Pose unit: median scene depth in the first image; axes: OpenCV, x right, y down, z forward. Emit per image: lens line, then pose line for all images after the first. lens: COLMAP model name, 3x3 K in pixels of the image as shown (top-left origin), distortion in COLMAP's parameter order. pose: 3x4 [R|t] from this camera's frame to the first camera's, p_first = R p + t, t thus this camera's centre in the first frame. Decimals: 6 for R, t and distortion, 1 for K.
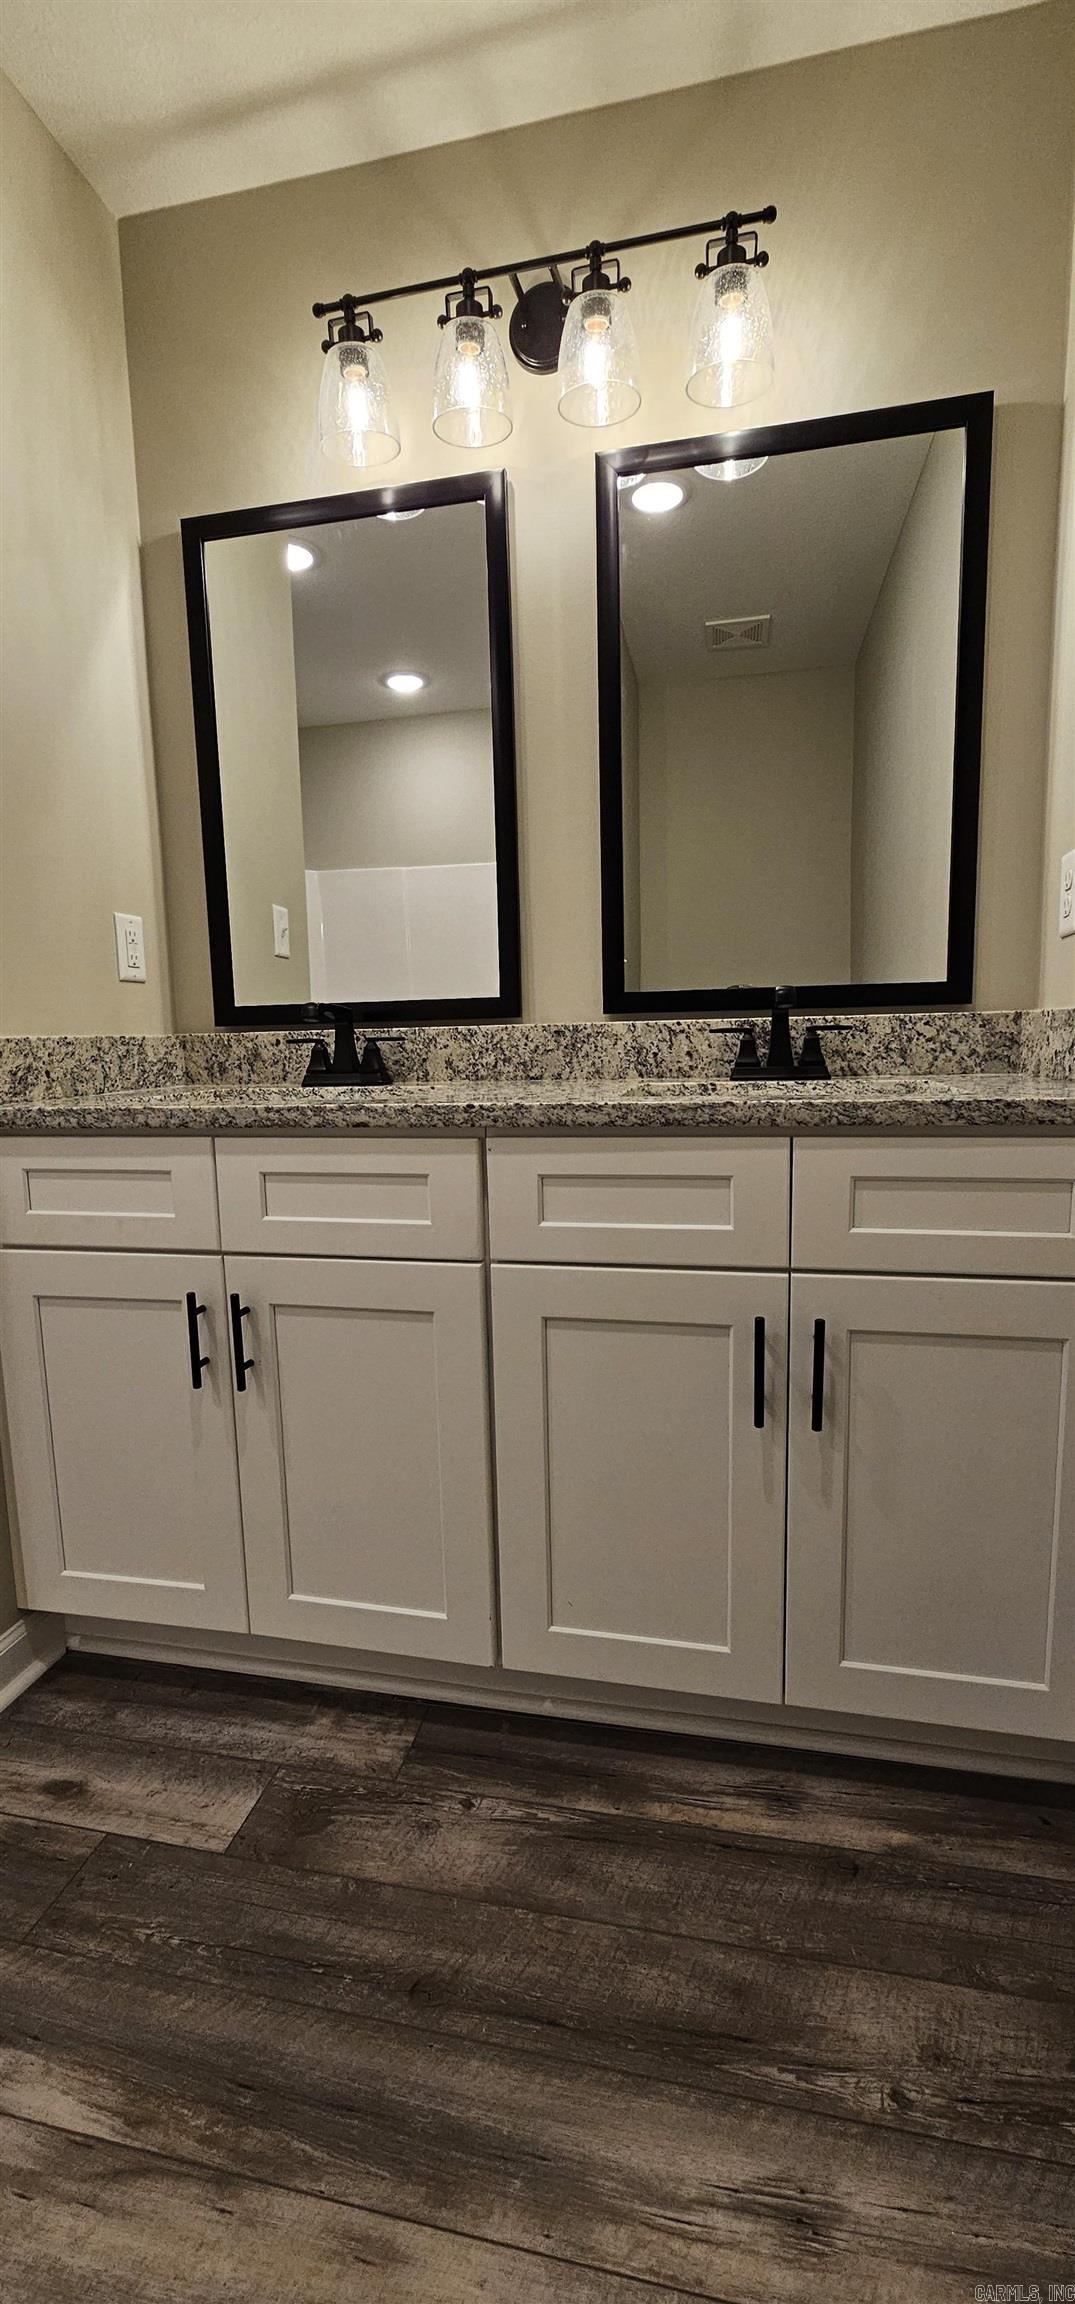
lens RADIAL K [[938.6, 0, 514.3], [0, 938.6, 1160.7], [0, 0, 1]] dist [-0.001760, 0.000282]
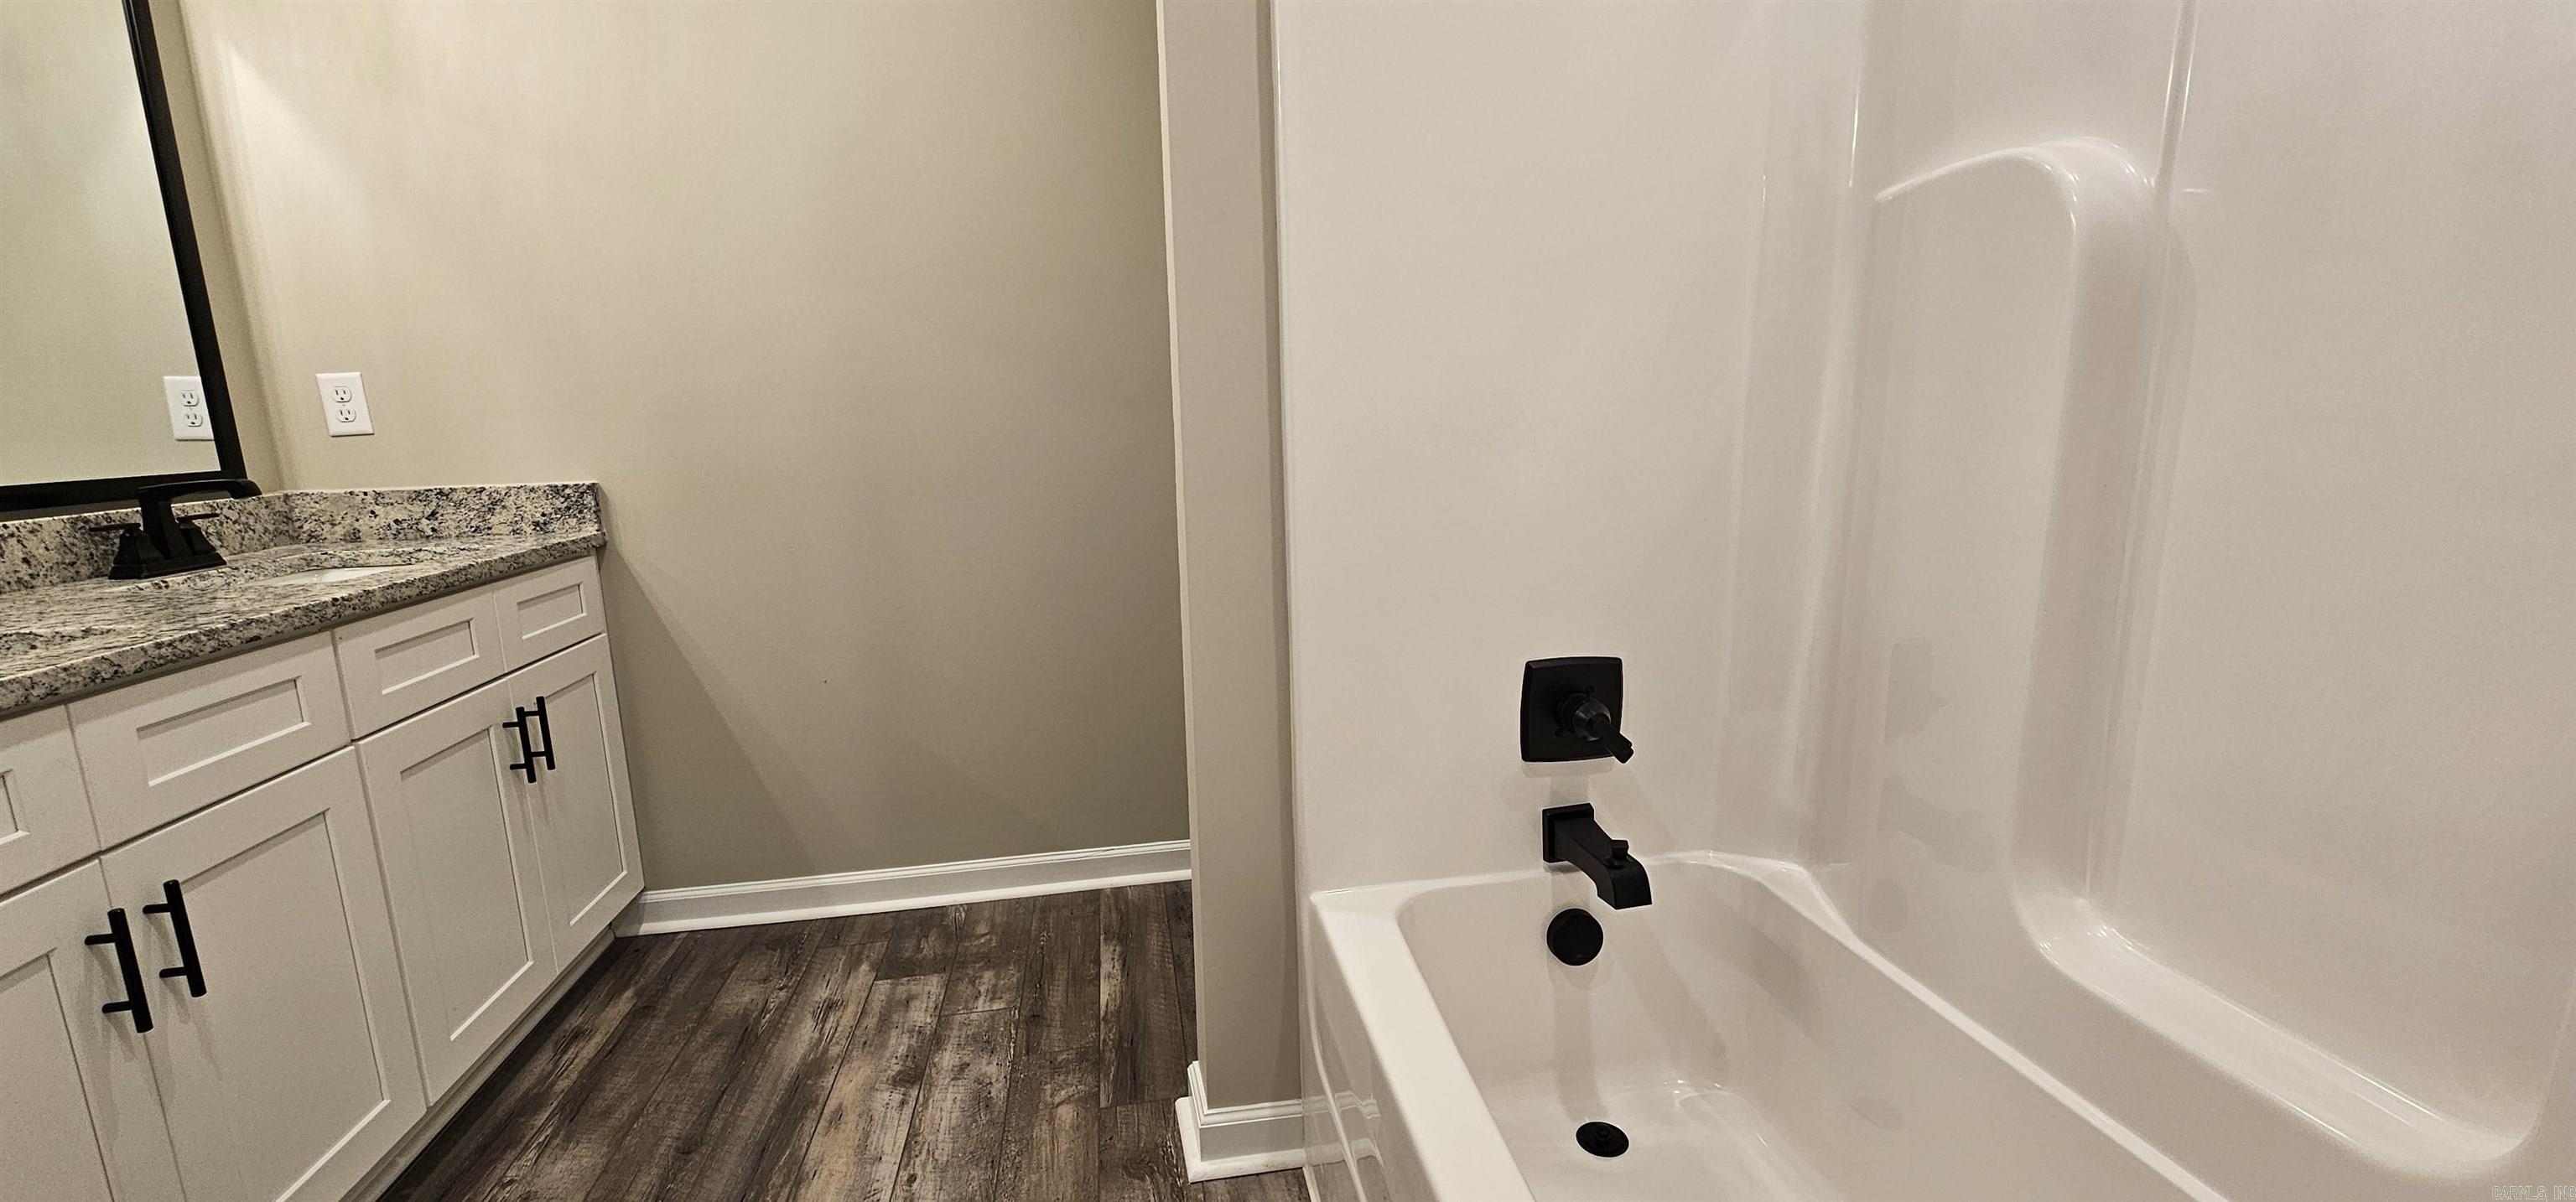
lens RADIAL K [[1049.2, 0, 1307.5], [0, 1049.2, 587.0], [0, 0, 1]] dist [-0.001760, 0.000282]
pose [[-0.396664, -0.123575, 0.909608, -1.559164], [0.156738, 0.967229, 0.199754, -0.135314], [-0.904484, 0.221805, -0.364296, 0.420392]]
